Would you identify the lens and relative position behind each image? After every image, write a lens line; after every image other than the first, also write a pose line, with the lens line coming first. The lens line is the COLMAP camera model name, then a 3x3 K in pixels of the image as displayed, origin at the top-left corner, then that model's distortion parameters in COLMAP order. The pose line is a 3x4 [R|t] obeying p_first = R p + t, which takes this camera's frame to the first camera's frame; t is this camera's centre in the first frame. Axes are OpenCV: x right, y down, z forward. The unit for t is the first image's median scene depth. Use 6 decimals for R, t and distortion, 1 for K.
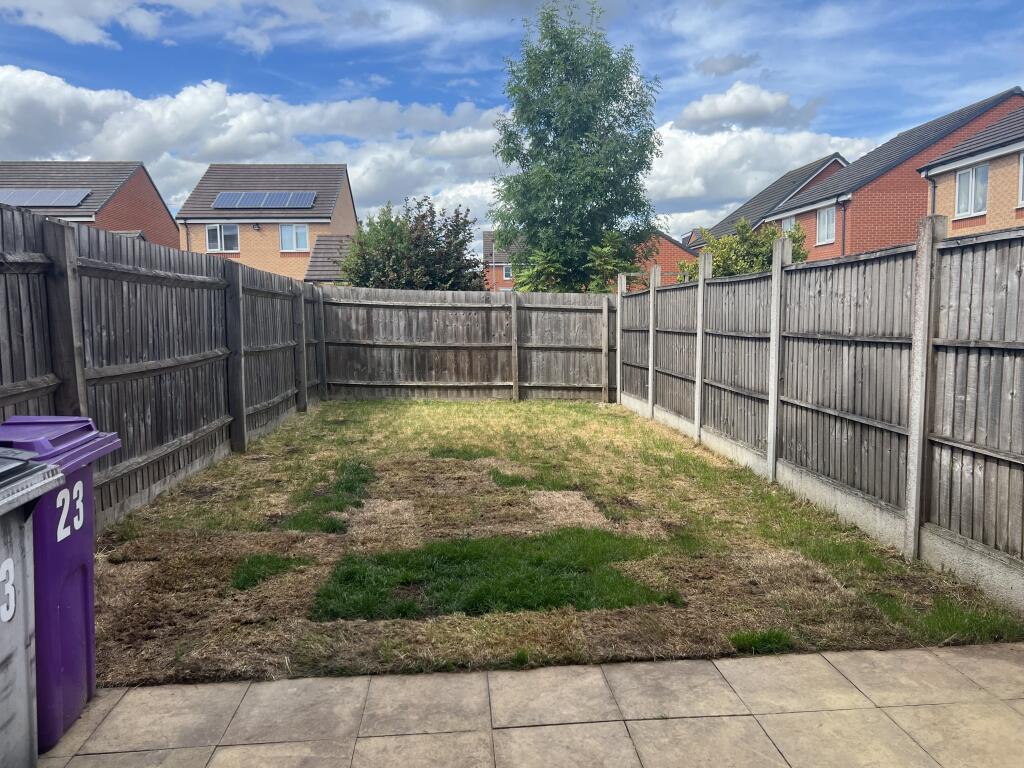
lens RADIAL K [[772.7, 0, 515.3], [0, 772.7, 379.6], [0, 0, 1]] dist [0.052365, -0.055852]
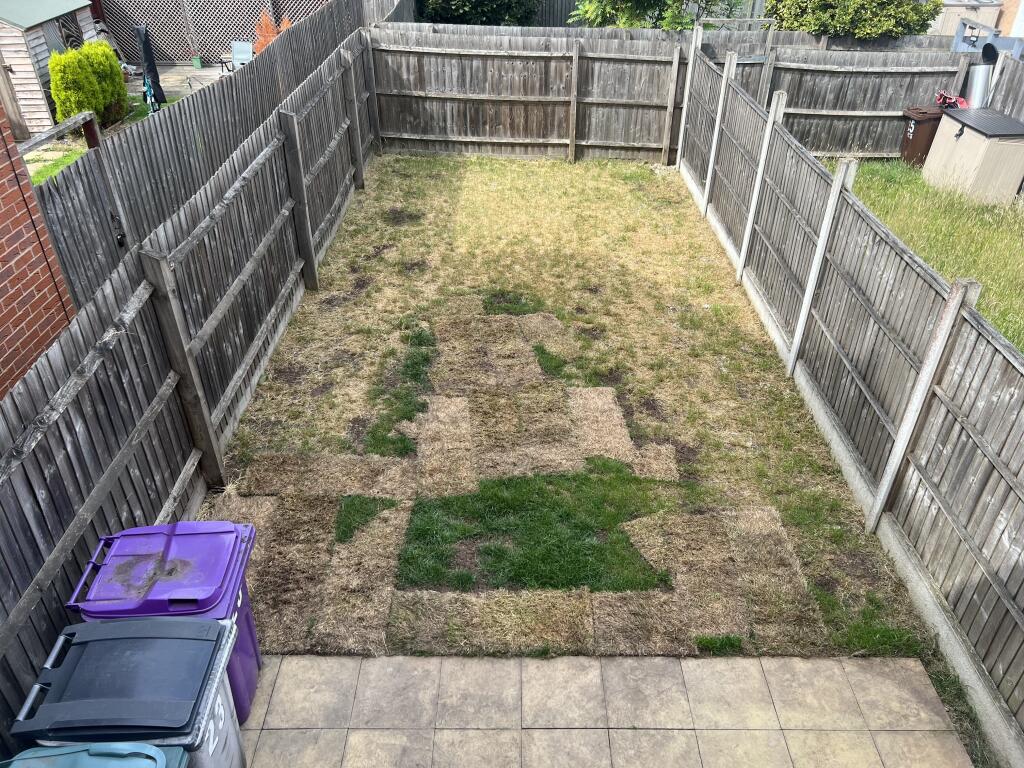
lens RADIAL K [[772.7, 0, 511.8], [0, 772.7, 393.5], [0, 0, 1]] dist [0.052365, -0.055852]
pose [[0.996530, 0.059628, -0.058081, 0.001001], [-0.024720, 0.878271, 0.477523, -0.610892], [0.079485, -0.474430, 0.876697, -0.028313]]
